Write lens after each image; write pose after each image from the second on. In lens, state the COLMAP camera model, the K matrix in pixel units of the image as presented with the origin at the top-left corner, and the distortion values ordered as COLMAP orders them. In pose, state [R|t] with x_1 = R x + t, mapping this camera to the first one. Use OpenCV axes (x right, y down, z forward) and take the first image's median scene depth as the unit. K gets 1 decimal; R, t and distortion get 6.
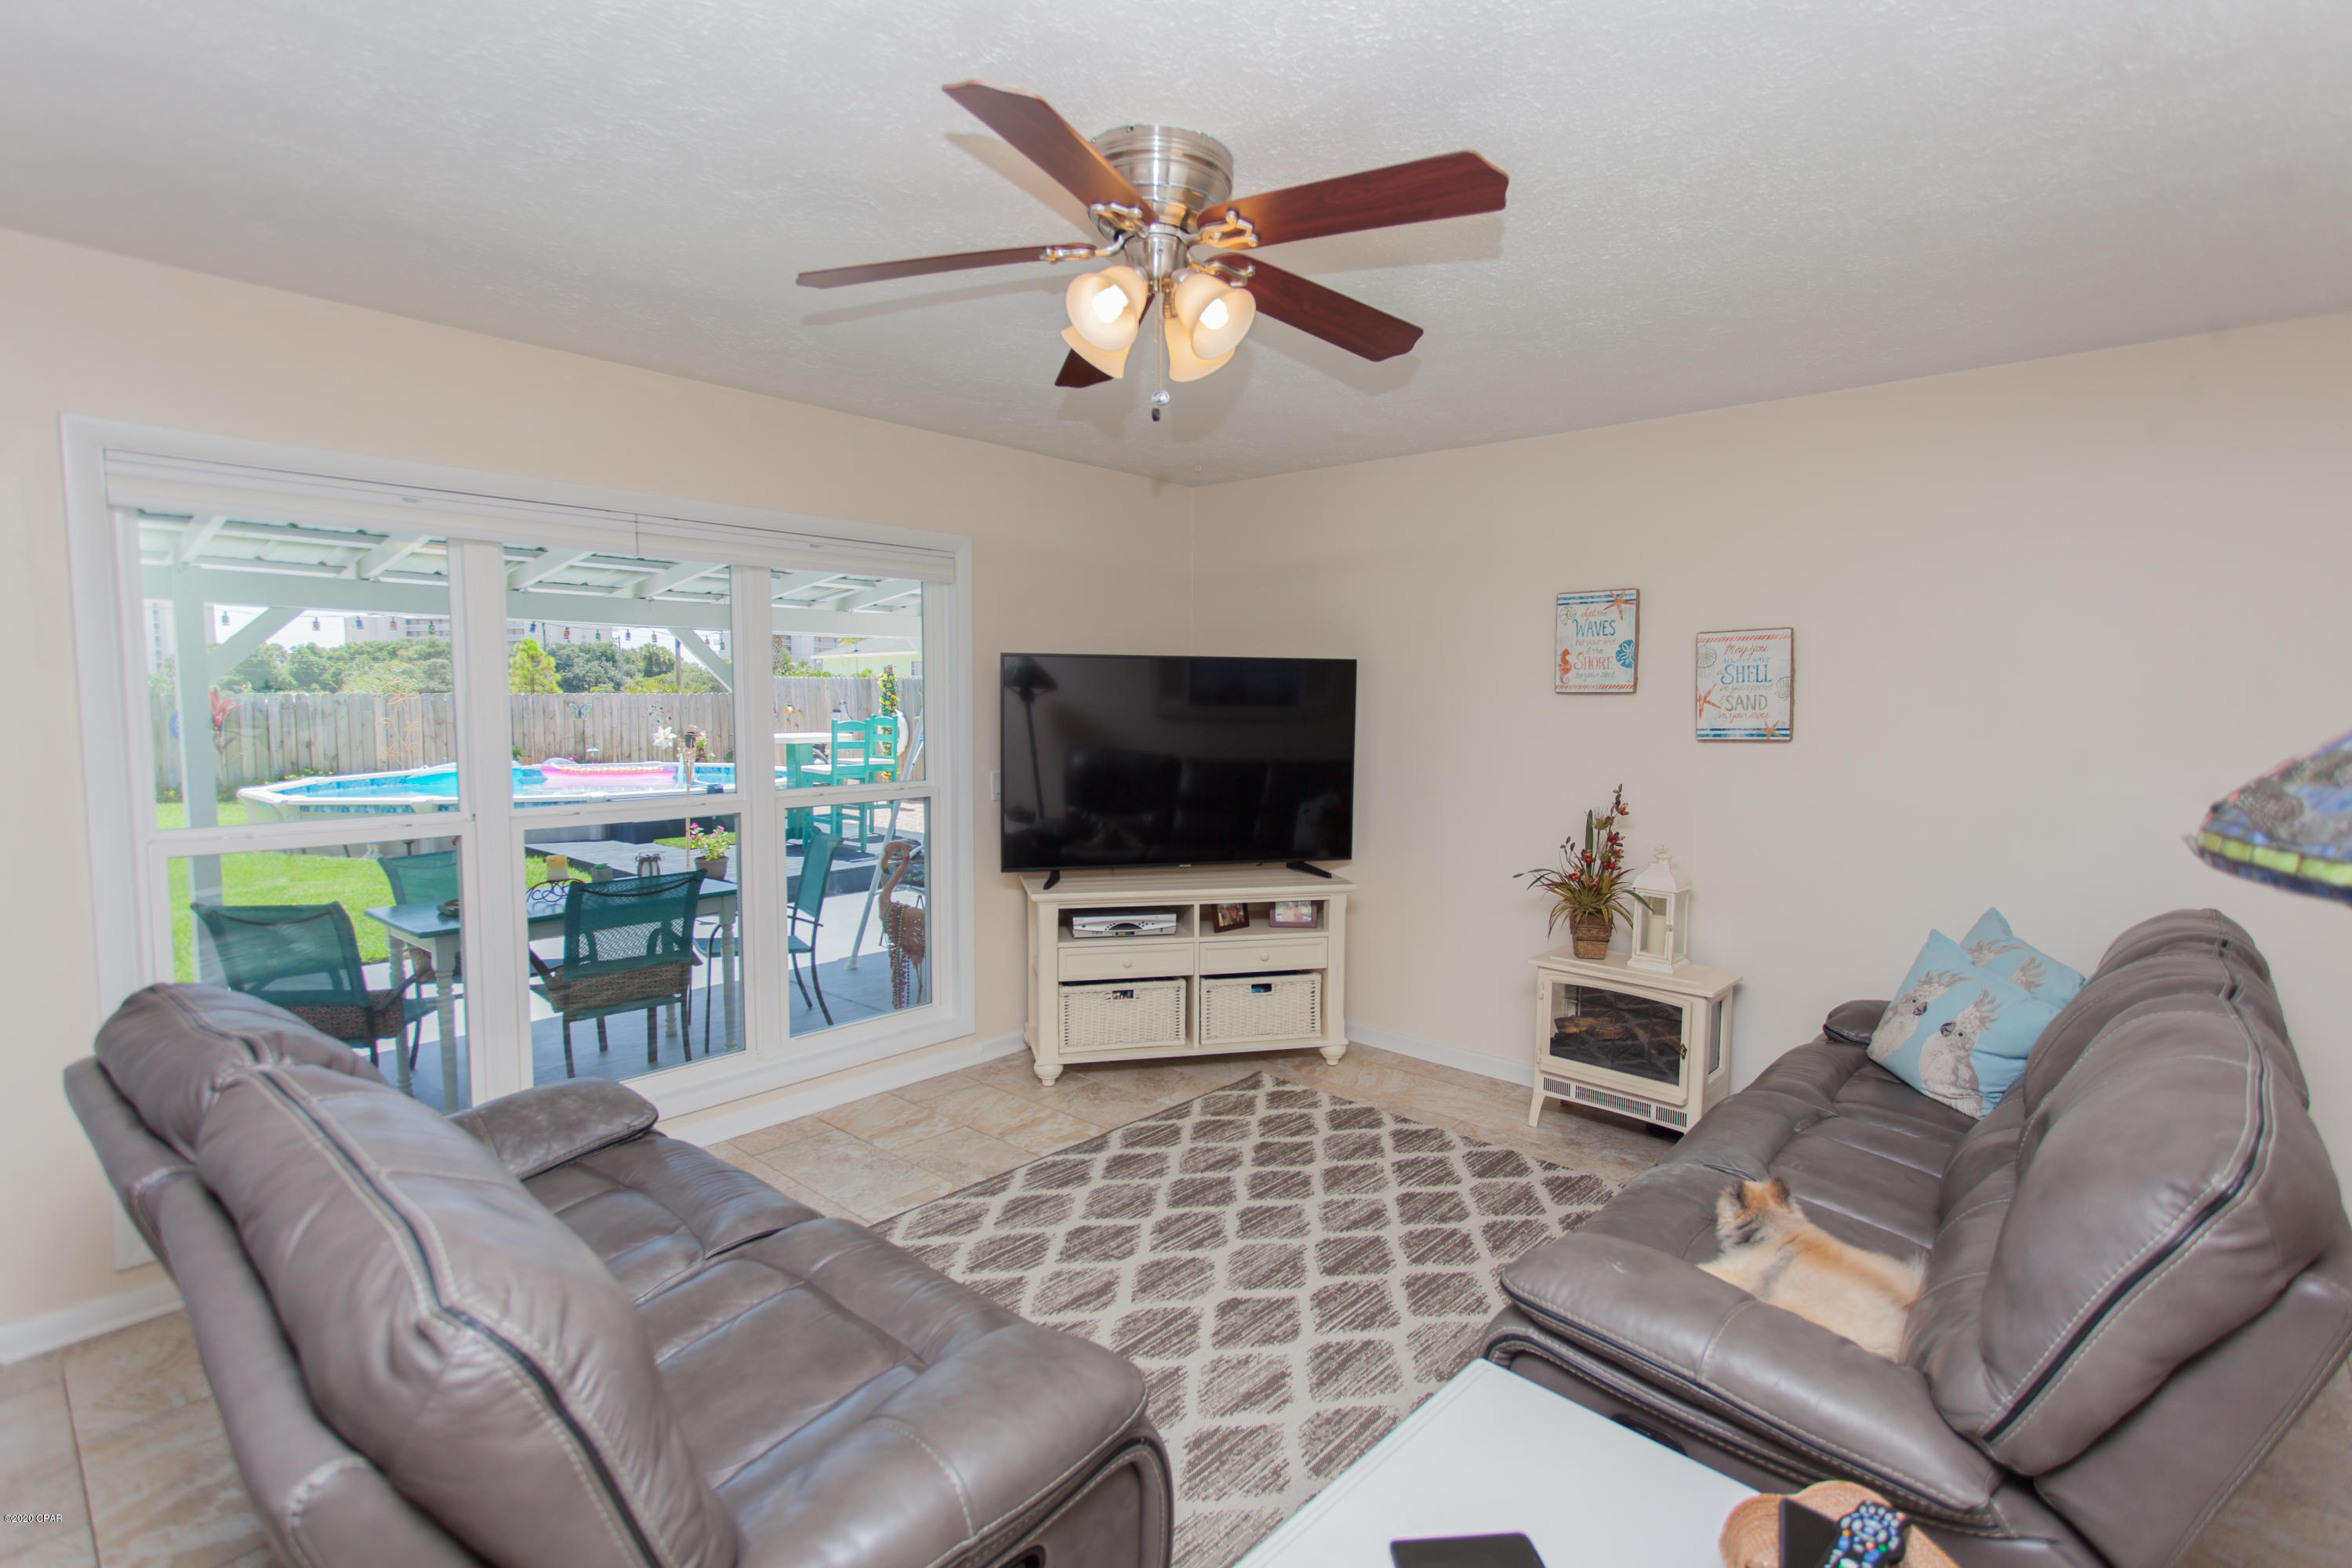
lens RADIAL K [[1111.3, 0, 1189.4], [0, 1111.3, 778.4], [0, 0, 1]] dist [0.001585, 0.003115]
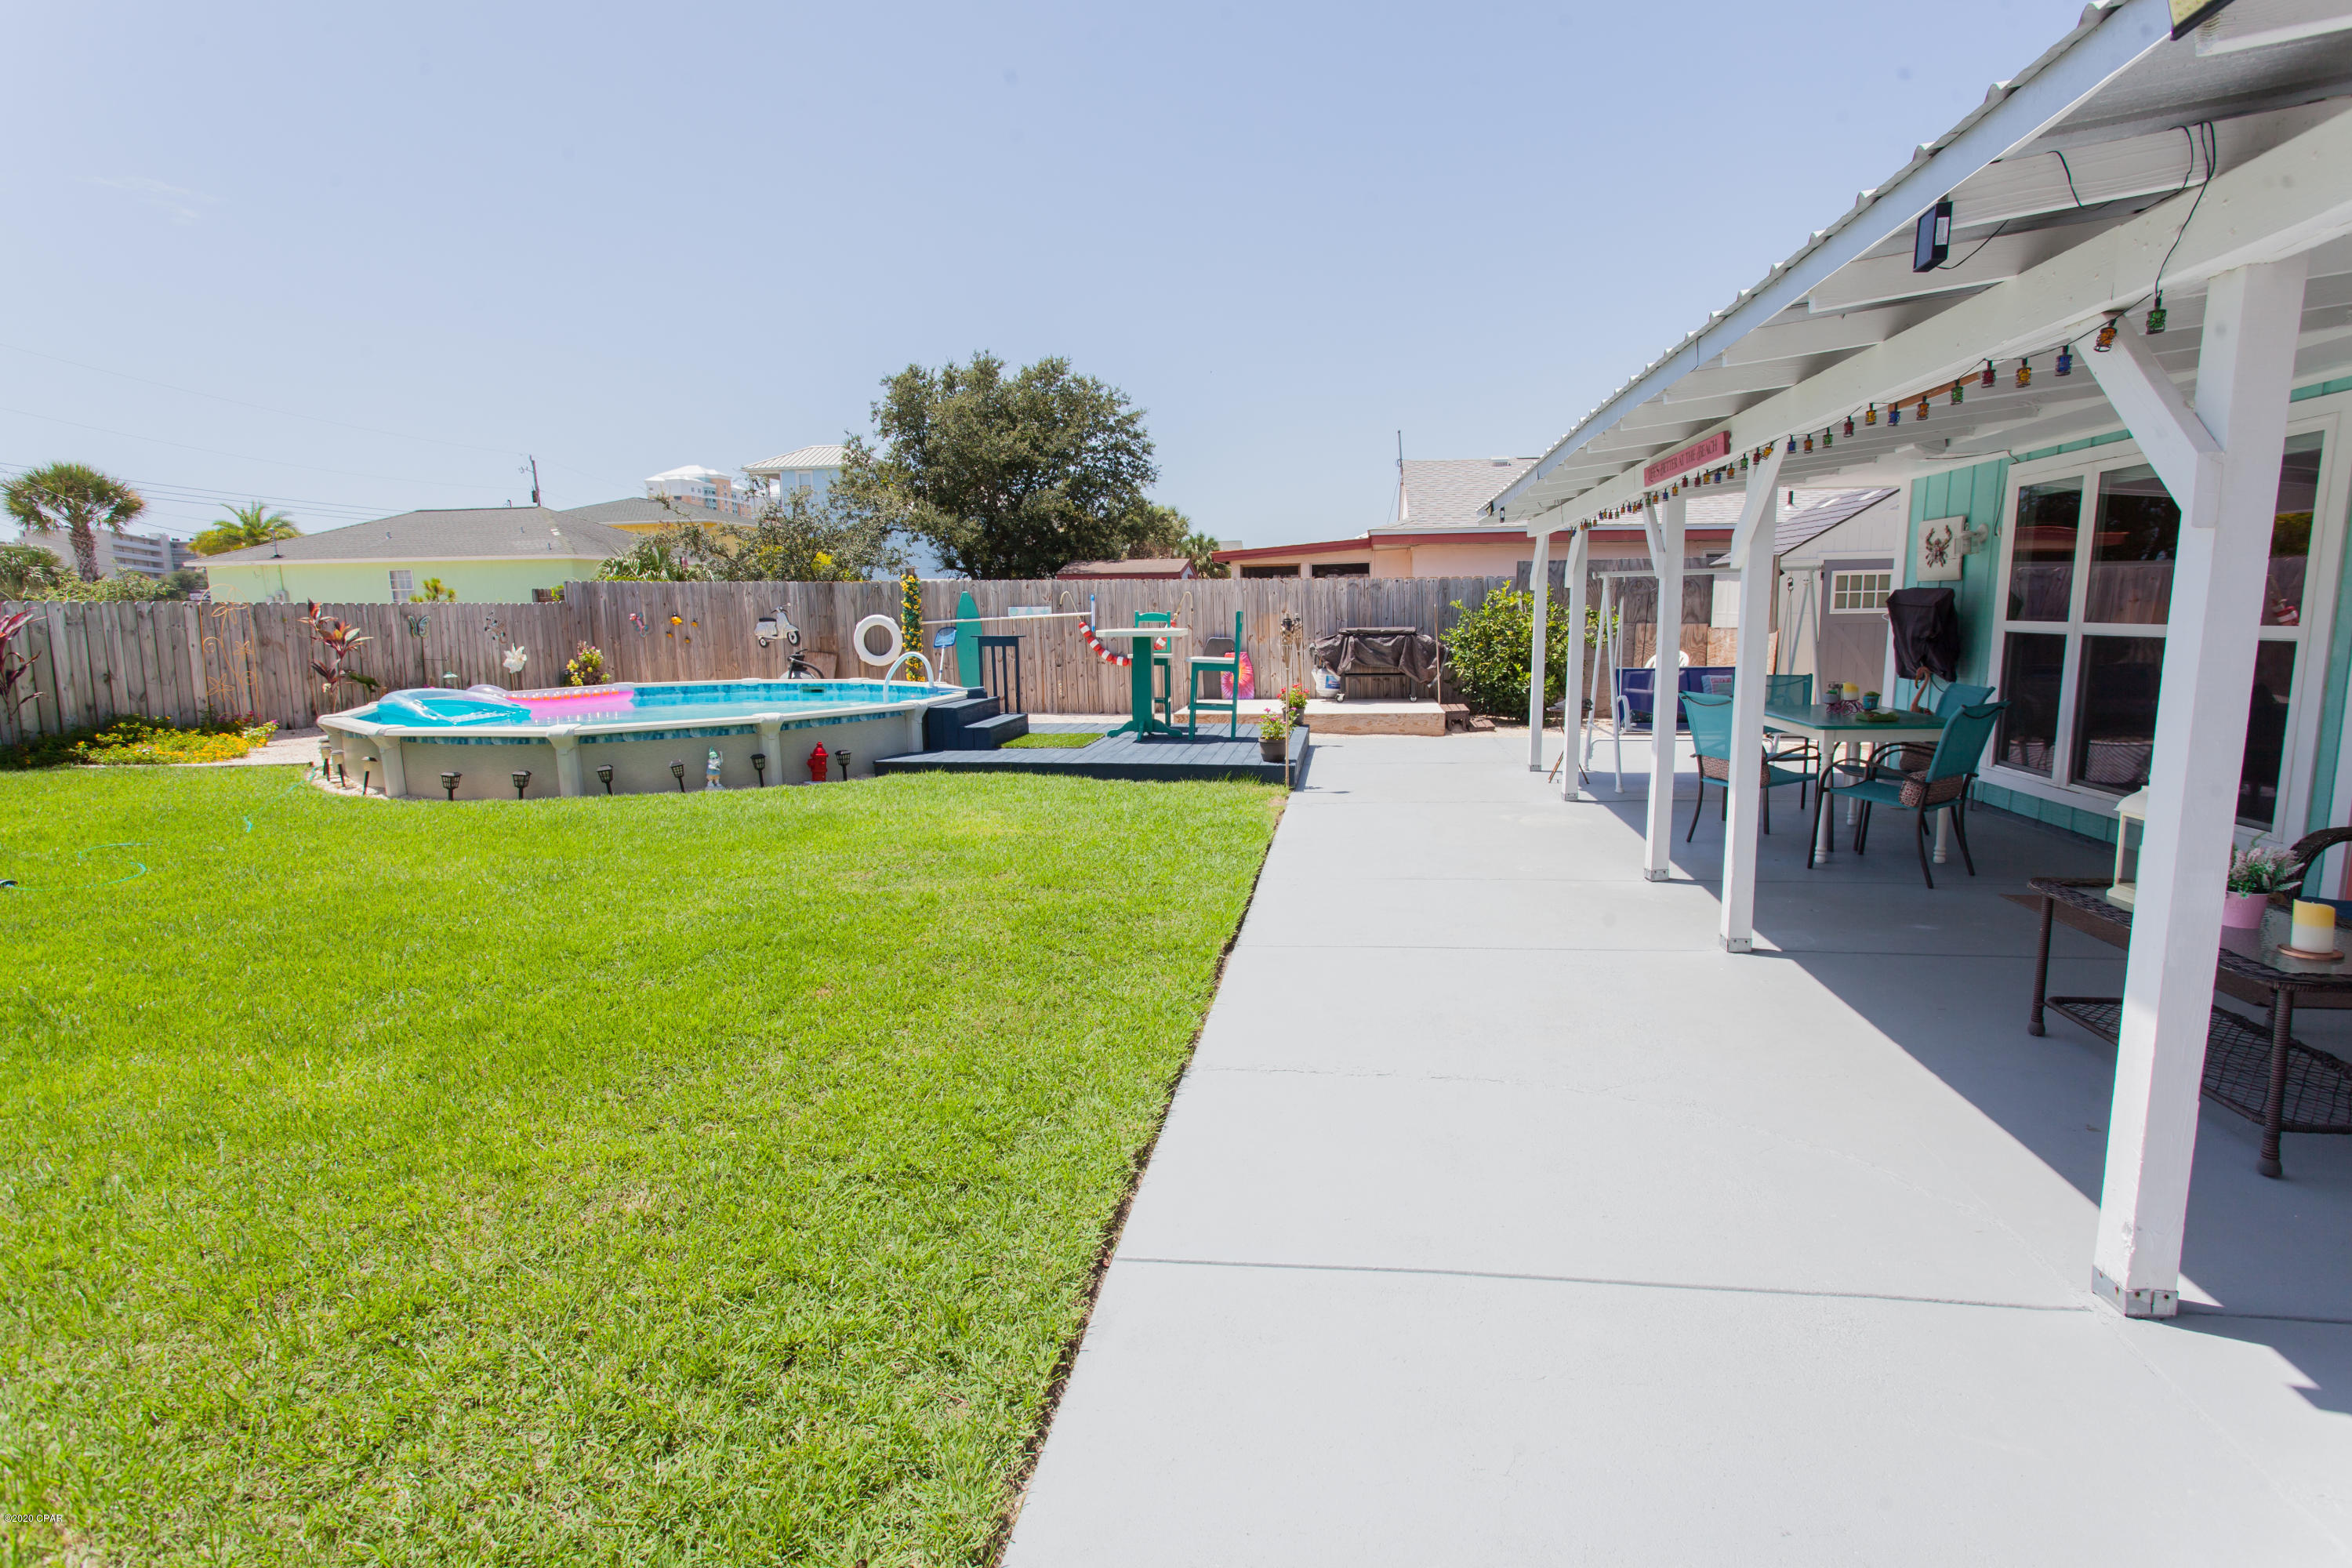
lens RADIAL K [[1111.3, 0, 1181.4], [0, 1111.3, 791.7], [0, 0, 1]] dist [0.001585, 0.003115]
pose [[0.844190, -0.099693, 0.526692, -2.384054], [0.054899, 0.993467, 0.100051, 0.022339], [-0.533226, -0.055547, 0.844147, 0.324519]]
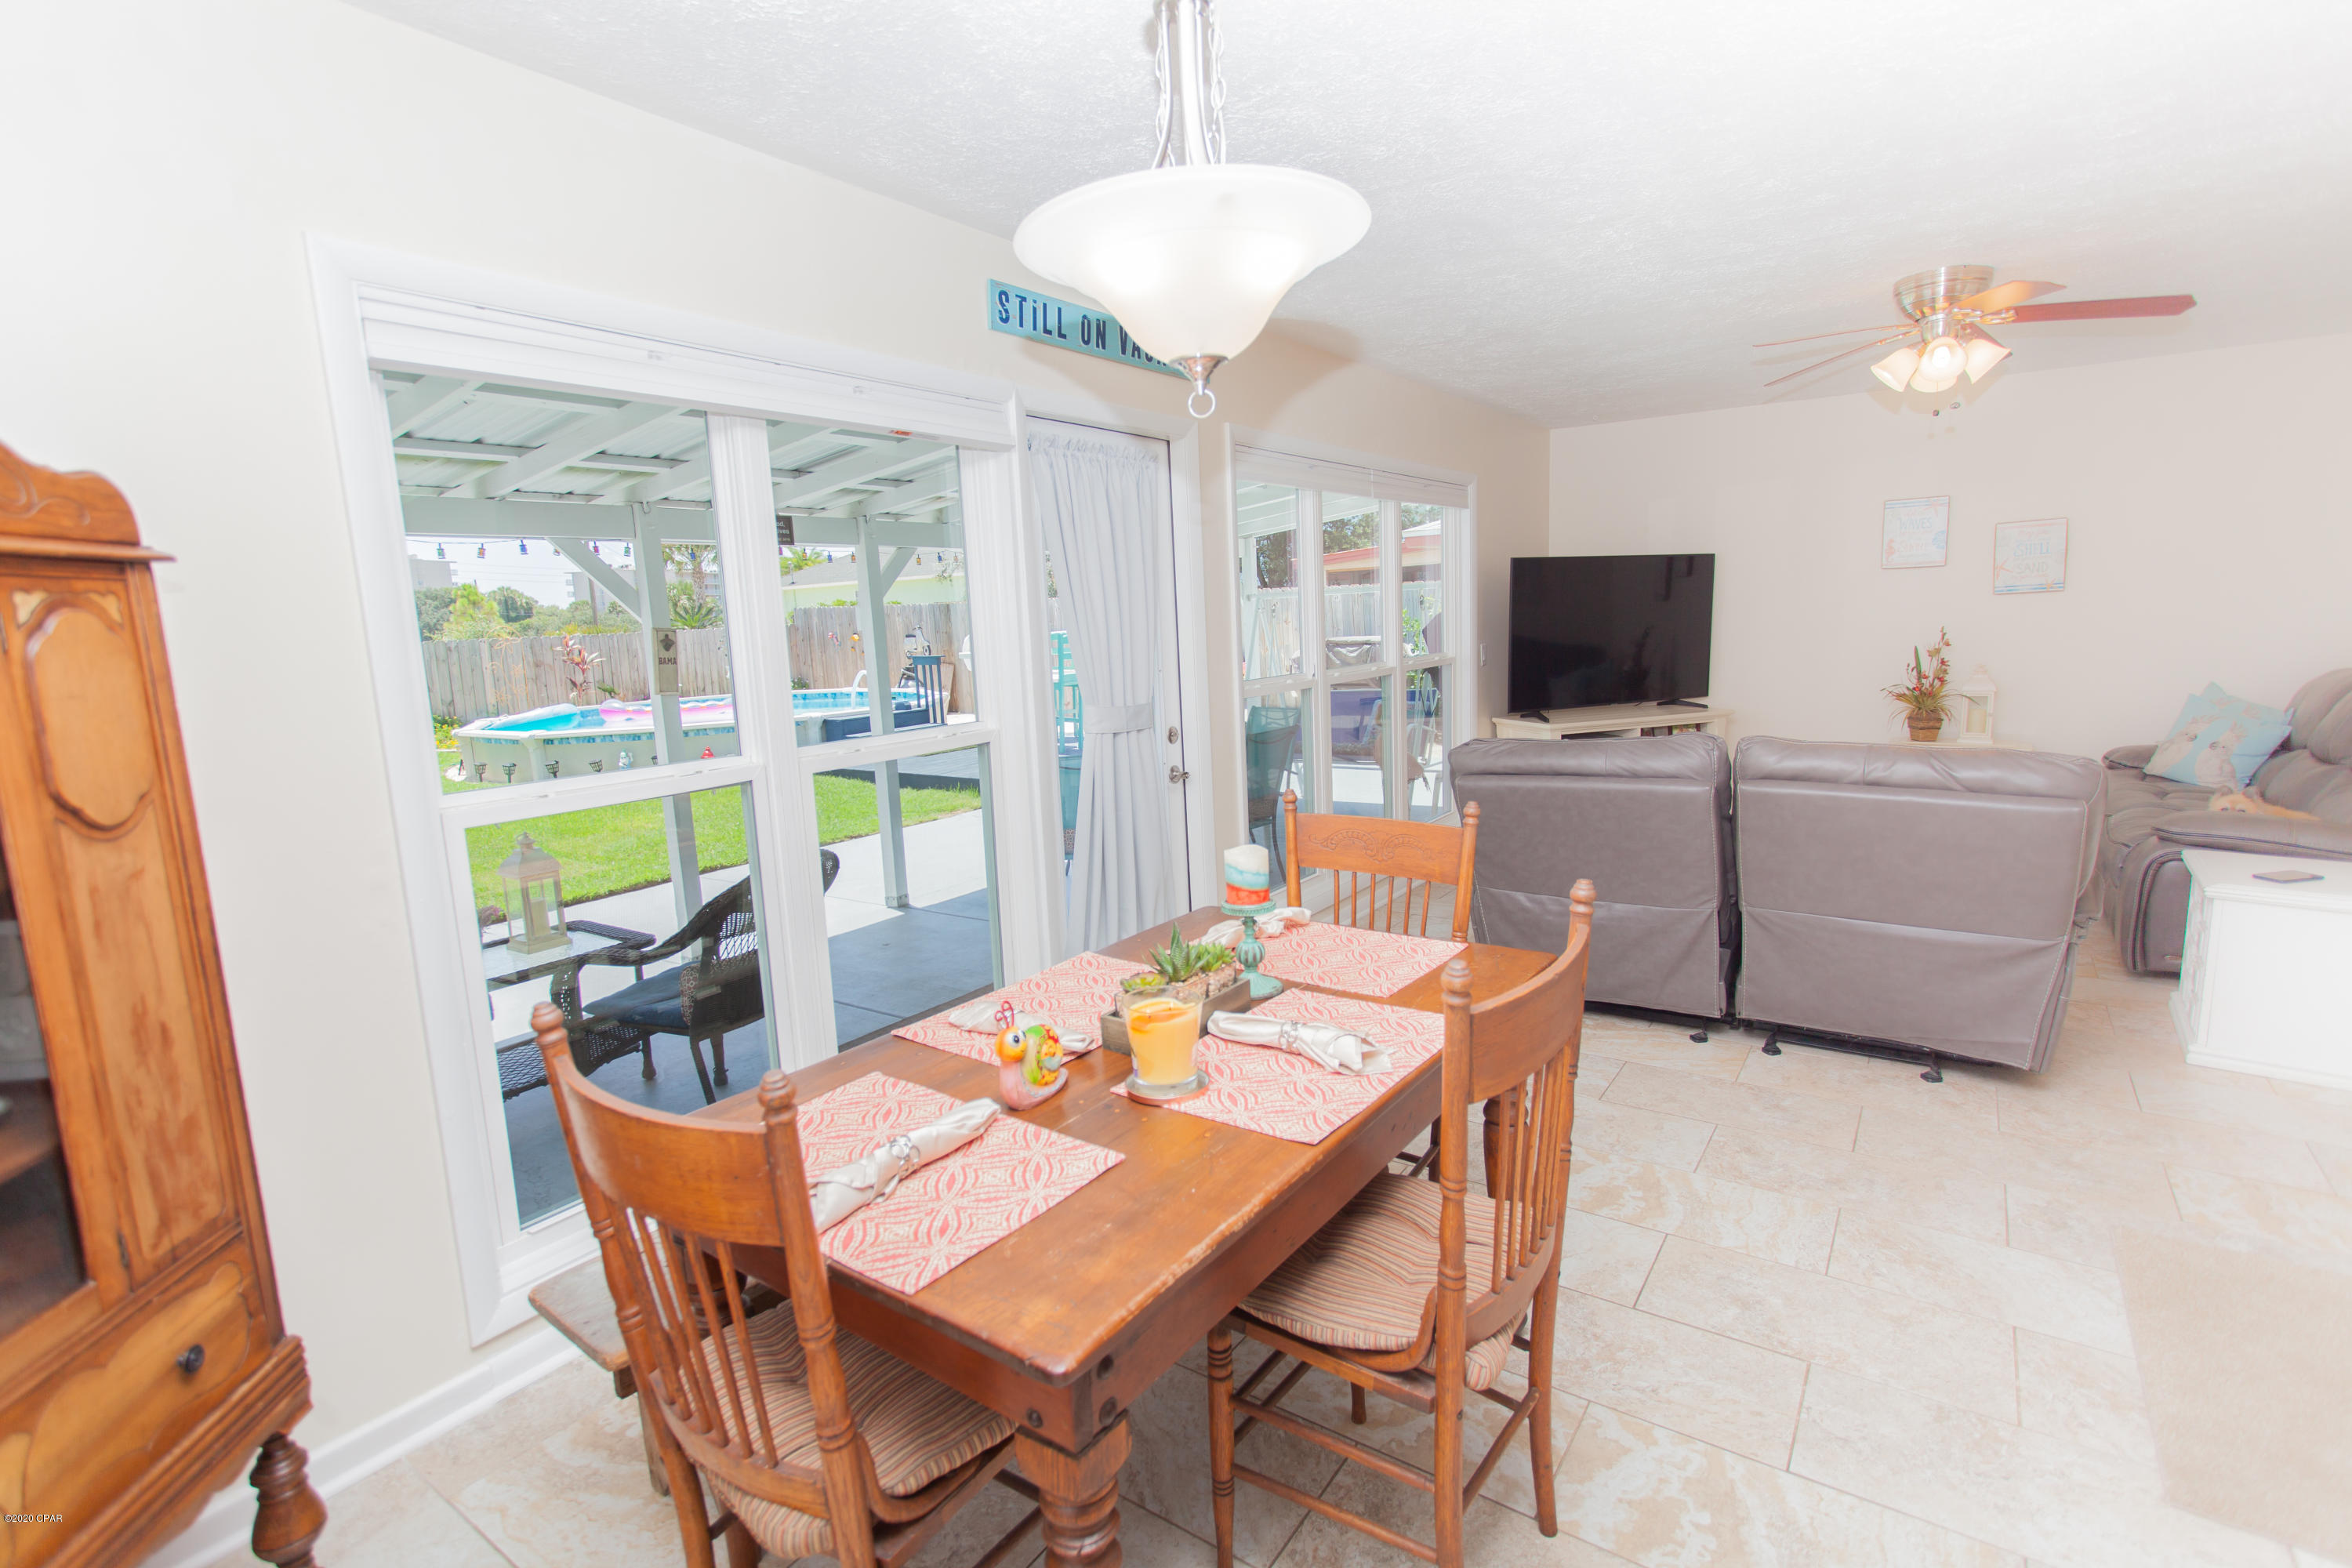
lens RADIAL K [[1111.3, 0, 1183.1], [0, 1111.3, 780.6], [0, 0, 1]] dist [0.001585, 0.003115]
pose [[0.992728, -0.062631, 0.102800, -0.811370], [0.054763, 0.995475, 0.077654, 0.040292], [-0.107198, -0.071460, 0.991666, -0.415185]]
